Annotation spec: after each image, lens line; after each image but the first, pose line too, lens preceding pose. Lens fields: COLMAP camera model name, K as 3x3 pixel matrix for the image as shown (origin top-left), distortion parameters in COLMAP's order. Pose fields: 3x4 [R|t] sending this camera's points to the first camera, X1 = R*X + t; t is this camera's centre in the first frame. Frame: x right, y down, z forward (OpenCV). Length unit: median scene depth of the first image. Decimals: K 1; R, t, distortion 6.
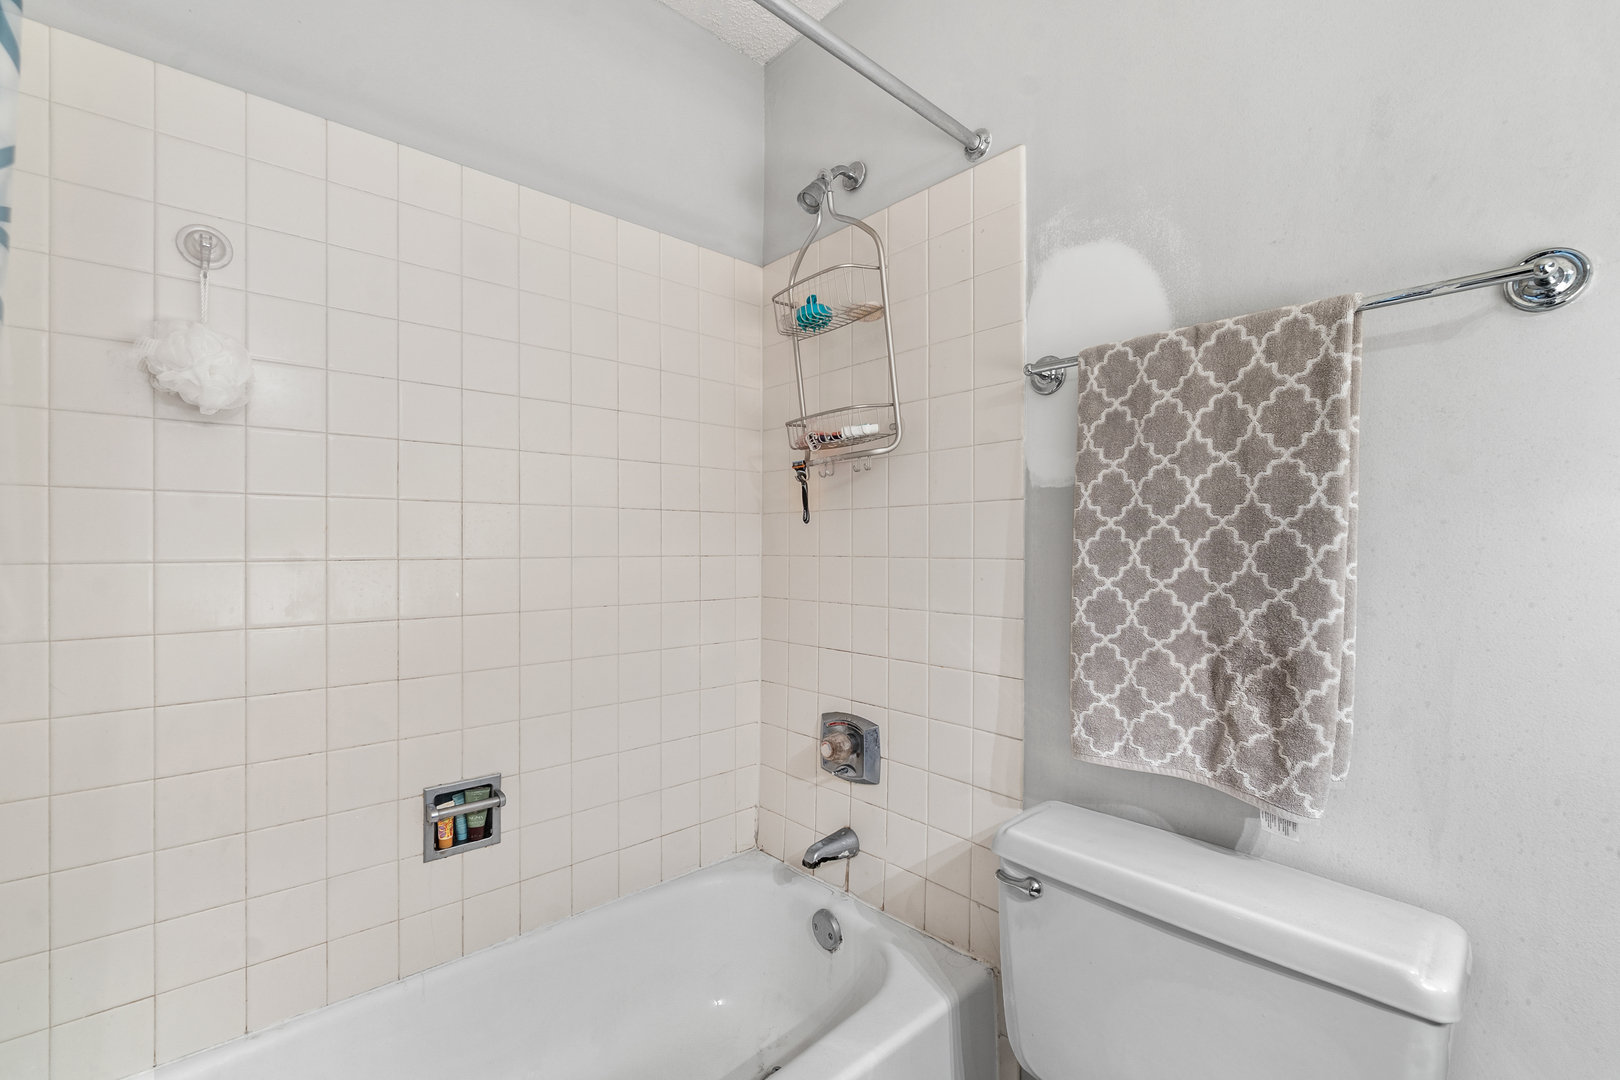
lens RADIAL K [[703.7, 0, 803.8], [0, 703.7, 537.3], [0, 0, 1]] dist [-0.003584, 0.000258]
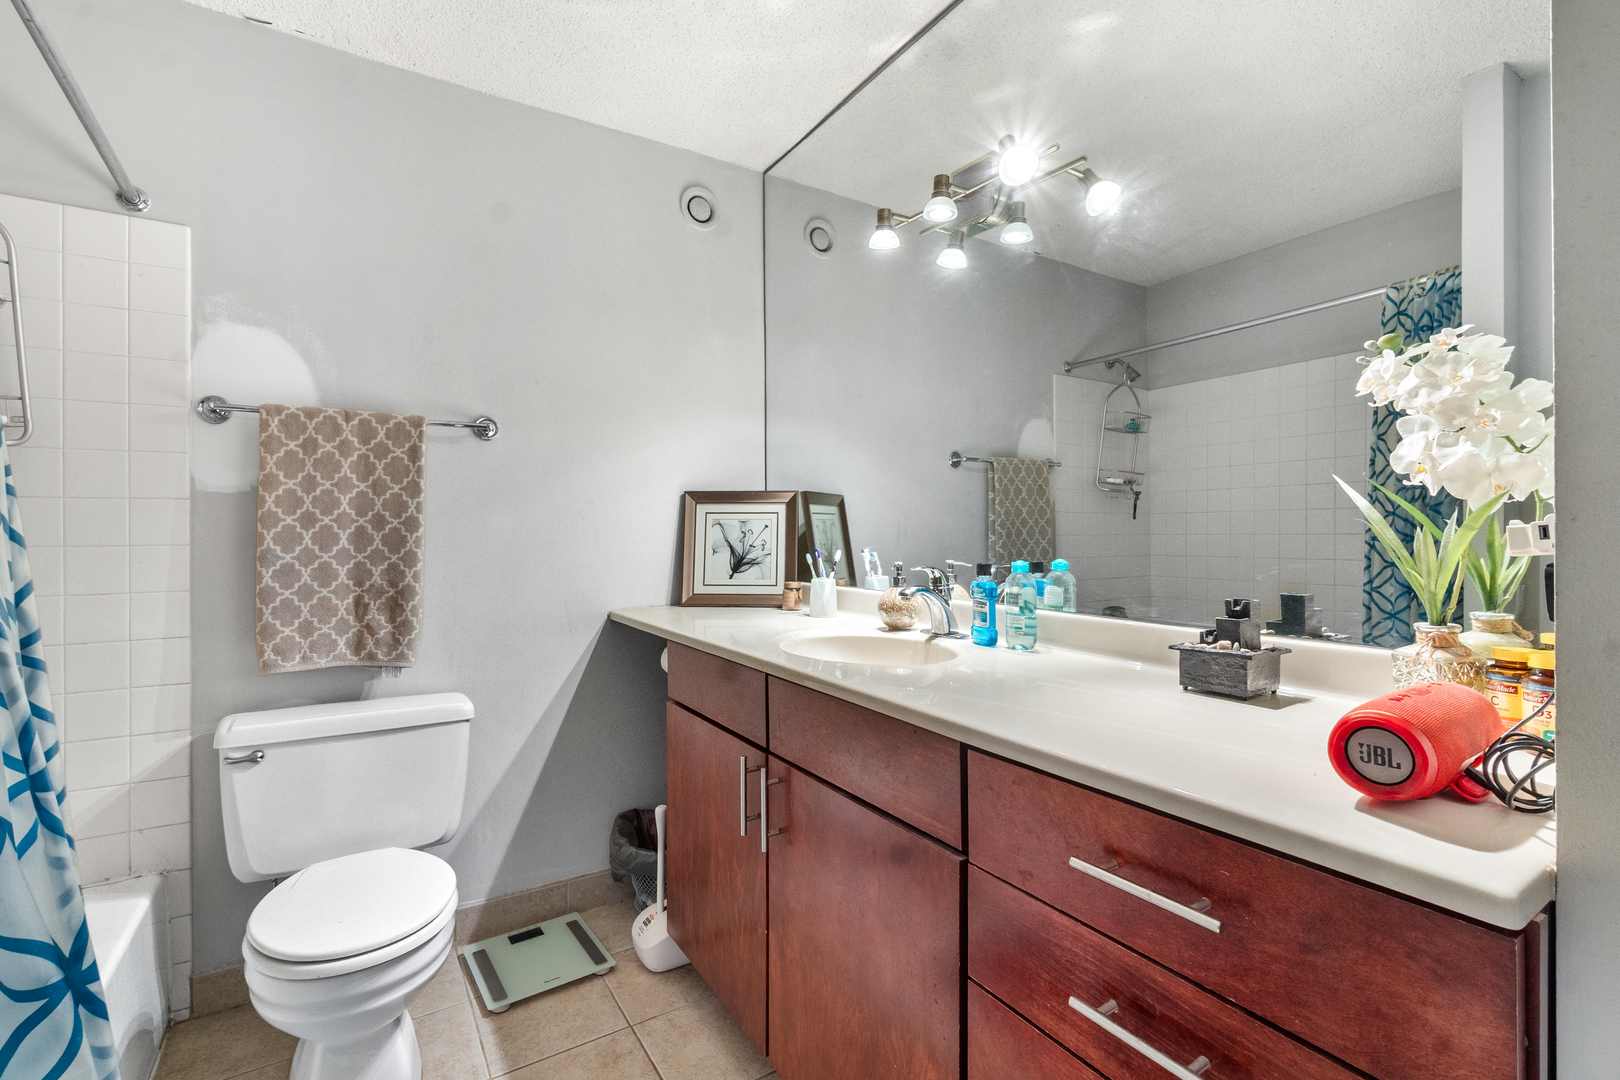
lens RADIAL K [[703.7, 0, 804.7], [0, 703.7, 534.7], [0, 0, 1]] dist [-0.003584, 0.000258]
pose [[0.140894, -0.001092, 0.990024, -1.036246], [-0.003519, 0.999993, 0.001604, 0.007279], [-0.990018, -0.003710, 0.140889, -0.401530]]
